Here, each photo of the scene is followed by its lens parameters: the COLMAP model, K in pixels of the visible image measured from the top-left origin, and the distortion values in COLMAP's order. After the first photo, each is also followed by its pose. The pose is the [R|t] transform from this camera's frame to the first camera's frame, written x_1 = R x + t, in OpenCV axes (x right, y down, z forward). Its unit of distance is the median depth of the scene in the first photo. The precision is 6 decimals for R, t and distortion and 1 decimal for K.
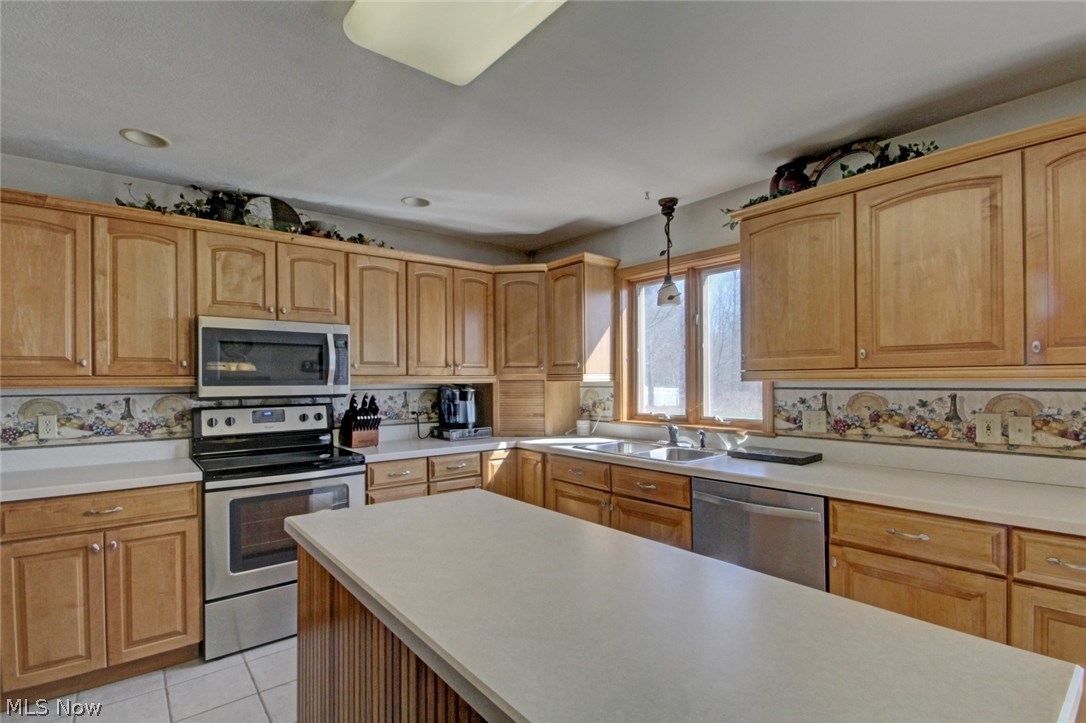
lens RADIAL K [[512.7, 0, 546.5], [0, 512.7, 385.3], [0, 0, 1]] dist [0.002800, -0.008051]
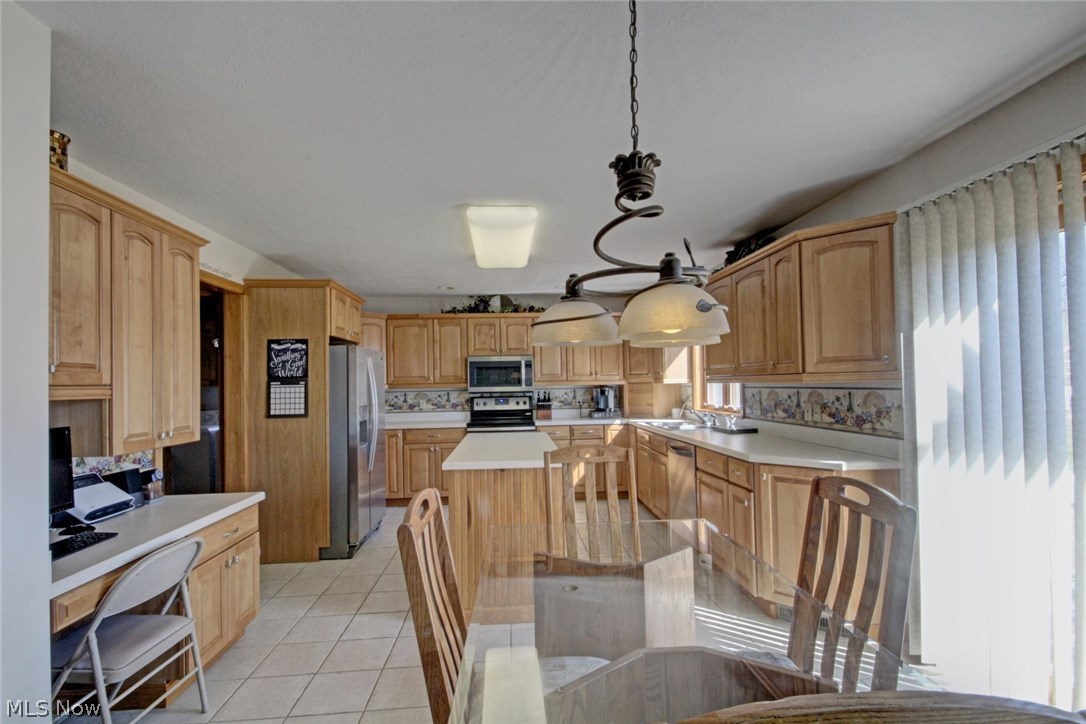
lens RADIAL K [[512.7, 0, 546.5], [0, 512.7, 385.8], [0, 0, 1]] dist [0.002800, -0.008051]
pose [[0.815449, -0.005140, -0.578806, 0.828376], [0.006454, 0.999979, 0.000213, -0.002859], [0.578793, -0.003910, 0.815465, -0.591247]]
